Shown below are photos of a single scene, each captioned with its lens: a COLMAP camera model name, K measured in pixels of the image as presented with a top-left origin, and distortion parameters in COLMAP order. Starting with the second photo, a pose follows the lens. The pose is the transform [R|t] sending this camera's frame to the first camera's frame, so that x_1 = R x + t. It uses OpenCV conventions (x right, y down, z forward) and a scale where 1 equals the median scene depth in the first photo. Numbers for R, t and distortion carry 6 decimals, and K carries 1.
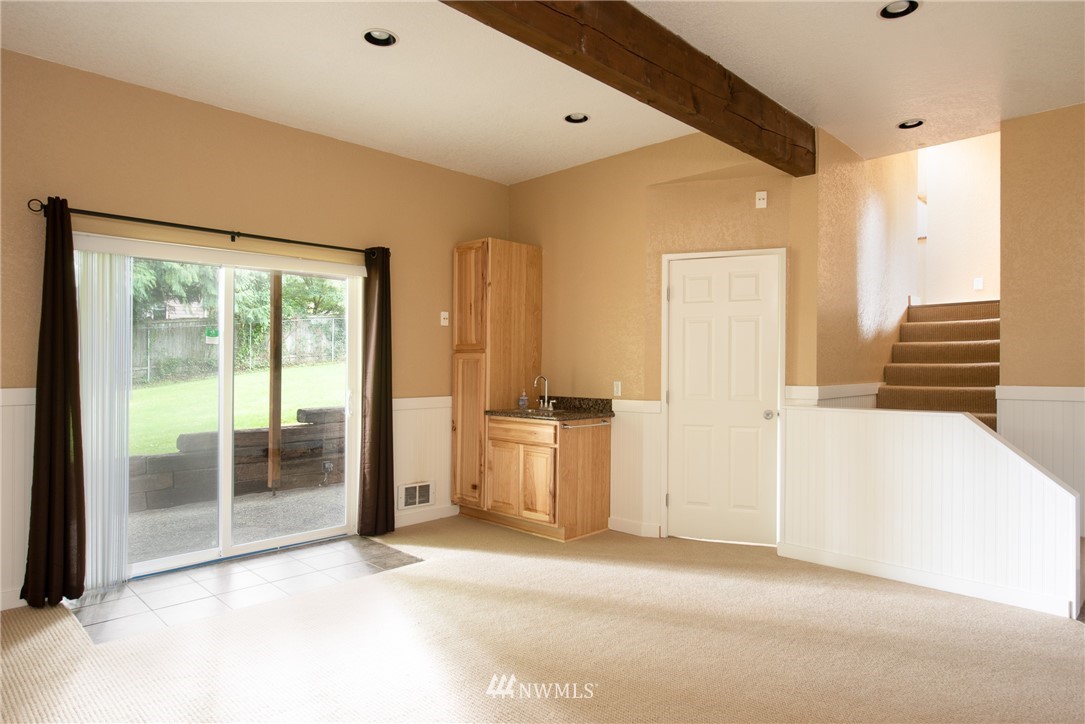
lens RADIAL K [[633.4, 0, 543.0], [0, 633.4, 362.2], [0, 0, 1]] dist [0.002355, 0.002054]
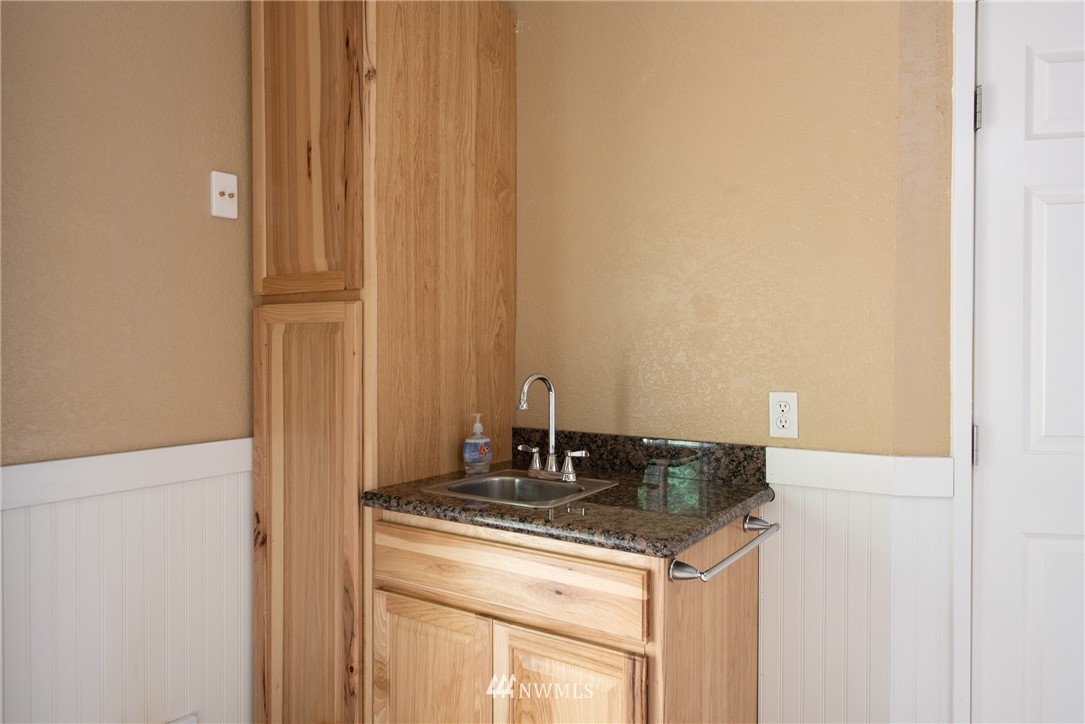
lens RADIAL K [[731.4, 0, 533.8], [0, 731.4, 373.7], [0, 0, 1]] dist [0.008955, -0.002122]
pose [[0.984686, -0.007566, 0.174171, -0.070082], [-0.000012, 0.999055, 0.043466, 0.004675], [-0.174336, -0.042803, 0.983756, 0.634744]]
